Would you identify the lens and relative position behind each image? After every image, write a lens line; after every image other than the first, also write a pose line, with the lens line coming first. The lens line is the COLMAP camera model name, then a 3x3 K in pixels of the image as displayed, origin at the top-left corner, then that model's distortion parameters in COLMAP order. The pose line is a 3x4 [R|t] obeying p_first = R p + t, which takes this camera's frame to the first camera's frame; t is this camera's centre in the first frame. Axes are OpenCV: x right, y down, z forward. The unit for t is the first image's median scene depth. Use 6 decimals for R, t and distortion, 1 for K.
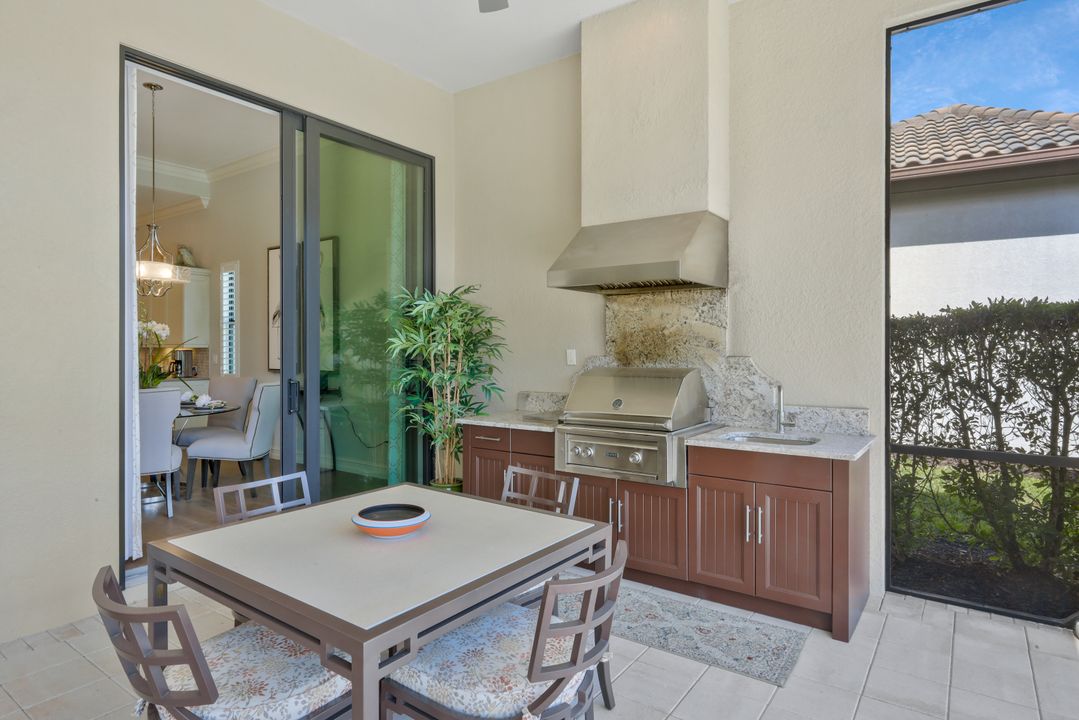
lens RADIAL K [[593.6, 0, 539.5], [0, 593.6, 360.0], [0, 0, 1]] dist [-0.000744, -0.000124]
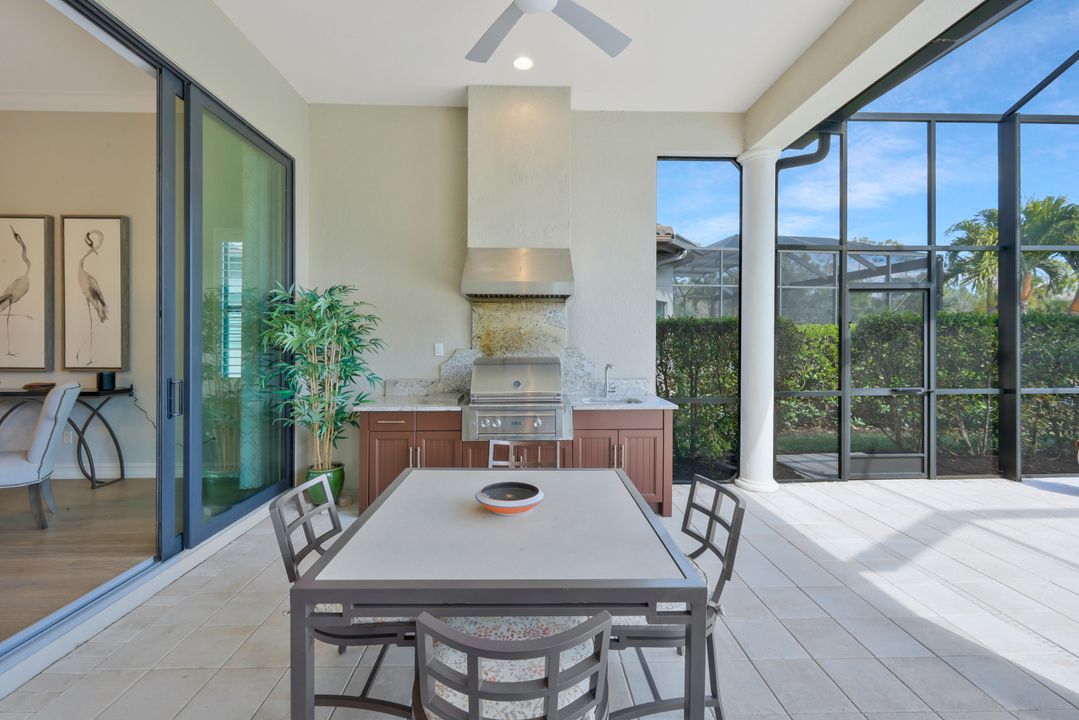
lens RADIAL K [[439.2, 0, 535.4], [0, 439.2, 349.4], [0, 0, 1]] dist [0.001652, 0.000361]
pose [[0.799754, -0.010601, 0.600235, -0.378406], [0.009352, 0.999943, 0.005200, -0.009312], [-0.600256, 0.001455, 0.799807, 0.157636]]
